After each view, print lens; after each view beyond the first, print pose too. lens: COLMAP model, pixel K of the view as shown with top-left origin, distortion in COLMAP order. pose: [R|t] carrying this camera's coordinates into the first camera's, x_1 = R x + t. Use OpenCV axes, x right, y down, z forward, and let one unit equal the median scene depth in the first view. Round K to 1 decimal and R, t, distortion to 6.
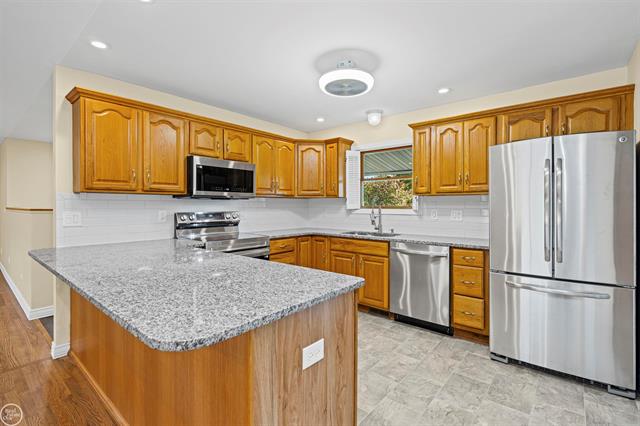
lens RADIAL K [[297.5, 0, 319.7], [0, 297.5, 209.5], [0, 0, 1]] dist [-0.001500, -0.000372]
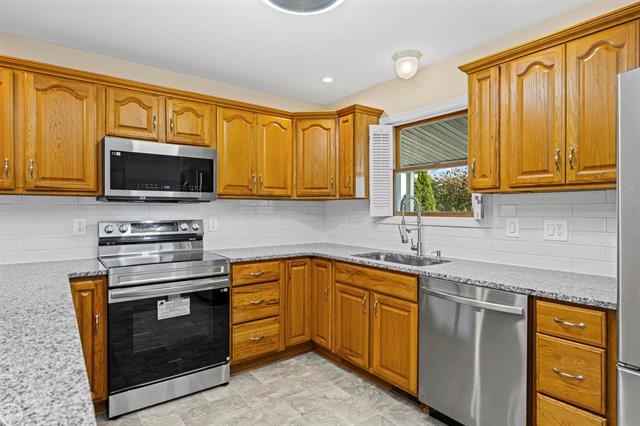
lens RADIAL K [[350.8, 0, 319.5], [0, 350.8, 214.3], [0, 0, 1]] dist [-0.000217, -0.000545]
pose [[0.973323, 0.002150, -0.229428, 0.204428], [-0.002436, 0.999997, -0.000965, -0.006792], [0.229425, 0.001498, 0.973325, 0.311080]]
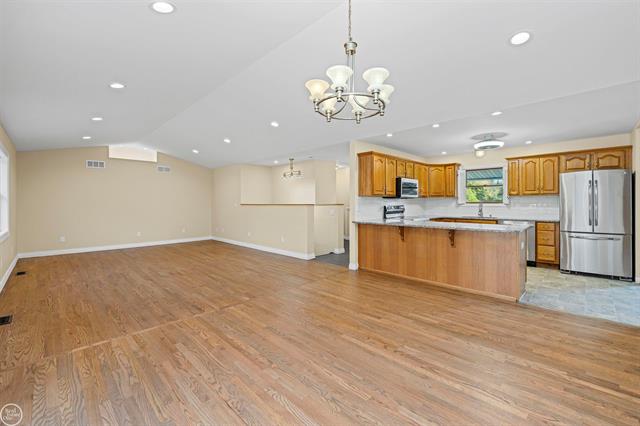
lens RADIAL K [[270.4, 0, 322.2], [0, 270.4, 205.4], [0, 0, 1]] dist [0.001278, 0.000181]
pose [[0.997021, -0.003942, -0.077035, -0.750603], [0.003758, 0.999990, -0.002536, 0.012710], [0.077045, 0.002239, 0.997025, -0.820463]]
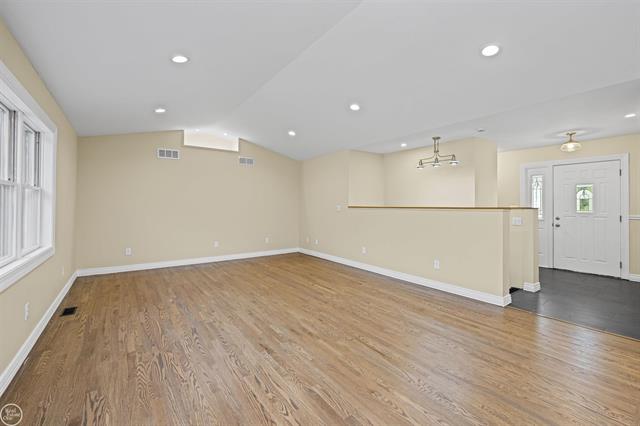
lens RADIAL K [[274.8, 0, 318.4], [0, 274.8, 203.9], [0, 0, 1]] dist [0.011776, -0.000031]
pose [[0.967893, -0.001844, -0.251357, -1.419951], [-0.003052, 0.999813, -0.019086, 0.007843], [0.251345, 0.019240, 0.967706, -0.191319]]
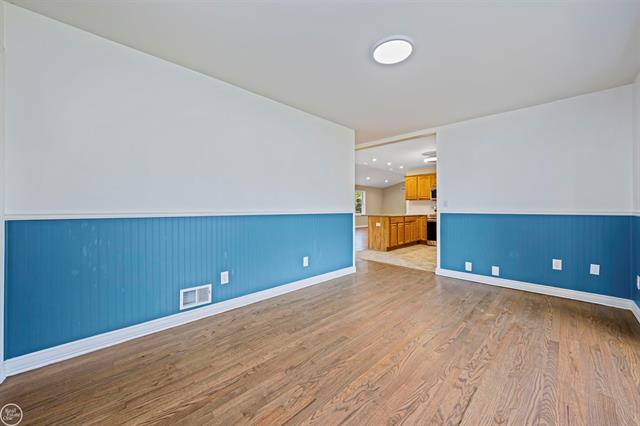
lens RADIAL K [[258.7, 0, 321.6], [0, 258.7, 208.4], [0, 0, 1]] dist [-0.003736, -0.000725]
pose [[-0.070149, -0.007206, -0.997510, 2.102890], [-0.011800, 0.999910, -0.006393, 0.067112], [0.997467, 0.011322, -0.070228, 0.059067]]
